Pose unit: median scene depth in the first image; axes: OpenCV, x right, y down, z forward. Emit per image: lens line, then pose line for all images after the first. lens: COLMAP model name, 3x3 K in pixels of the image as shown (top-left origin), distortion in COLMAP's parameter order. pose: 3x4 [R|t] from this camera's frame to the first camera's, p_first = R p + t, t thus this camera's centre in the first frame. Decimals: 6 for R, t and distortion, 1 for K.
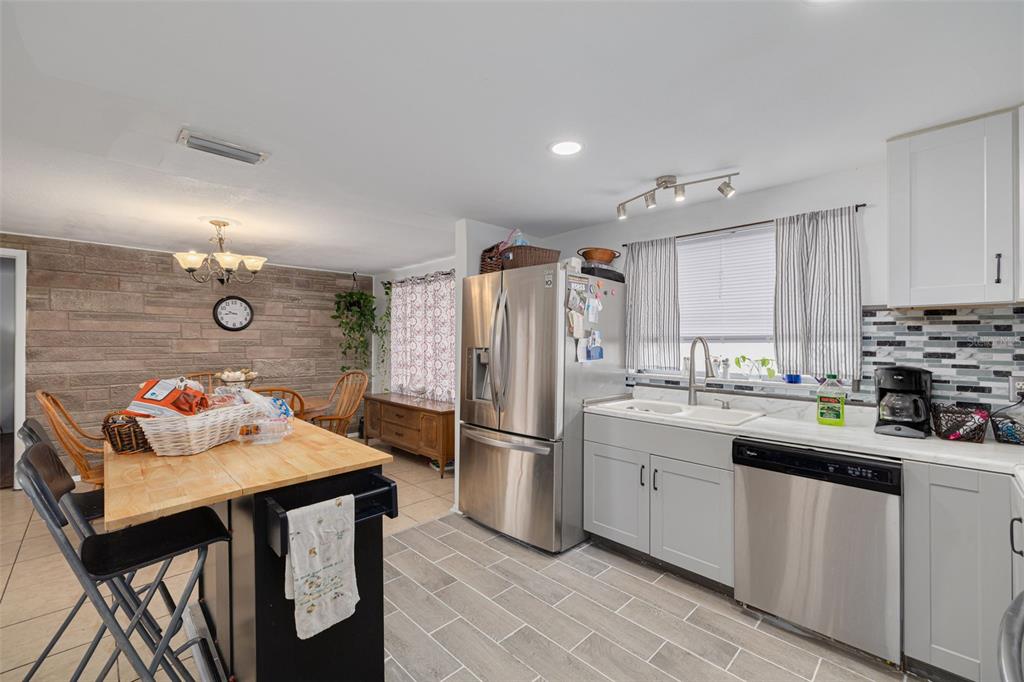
lens RADIAL K [[421.5, 0, 506.1], [0, 421.5, 342.4], [0, 0, 1]] dist [0.001590, -0.000107]
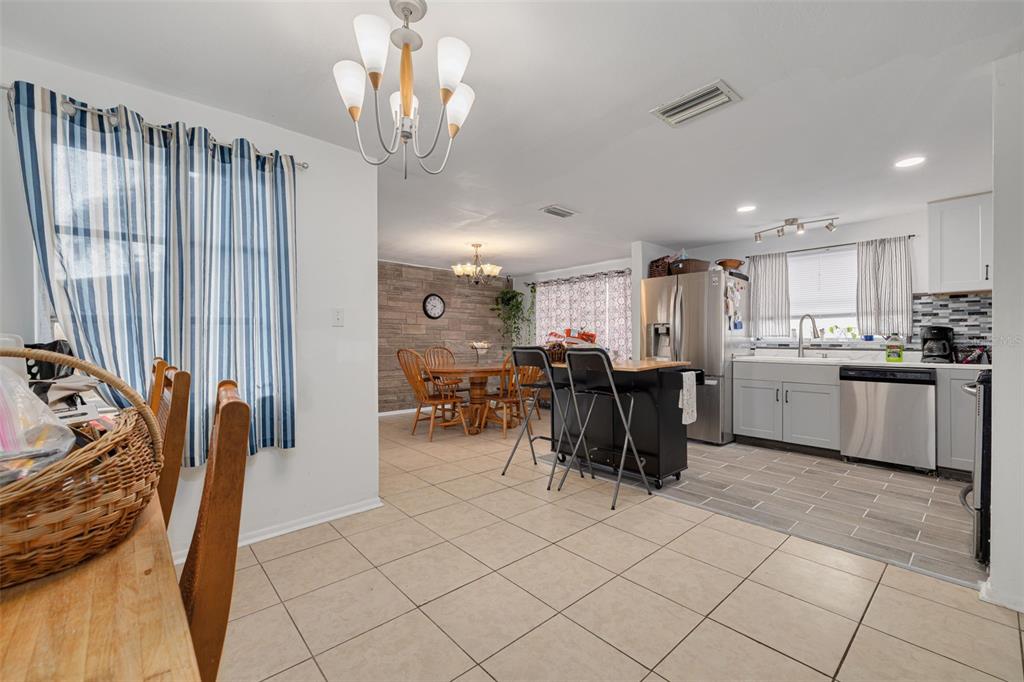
lens RADIAL K [[421.5, 0, 510.2], [0, 421.5, 342.1], [0, 0, 1]] dist [0.001590, -0.000107]
pose [[0.998965, -0.002255, -0.045435, -0.518066], [0.002180, 0.999996, -0.001705, 0.079446], [0.045439, 0.001604, 0.998966, -0.572781]]
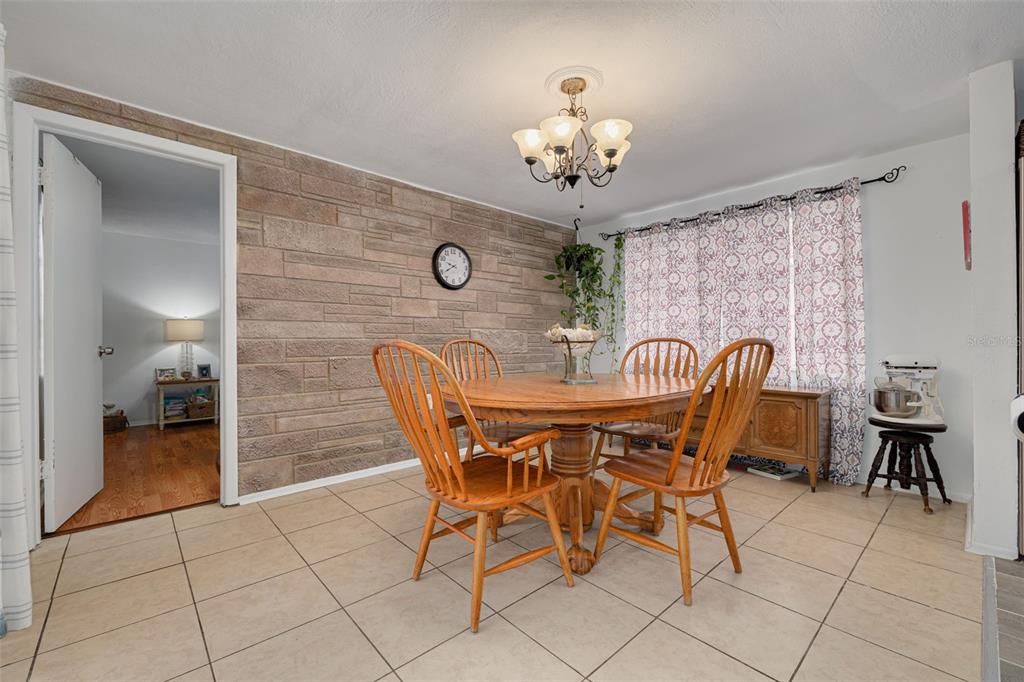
lens RADIAL K [[421.5, 0, 512.3], [0, 421.5, 343.1], [0, 0, 1]] dist [0.001590, -0.000107]
pose [[0.999427, -0.004094, -0.033599, -0.798853], [0.004269, 0.999978, 0.005144, 0.099613], [0.033578, -0.005284, 0.999422, 0.394591]]
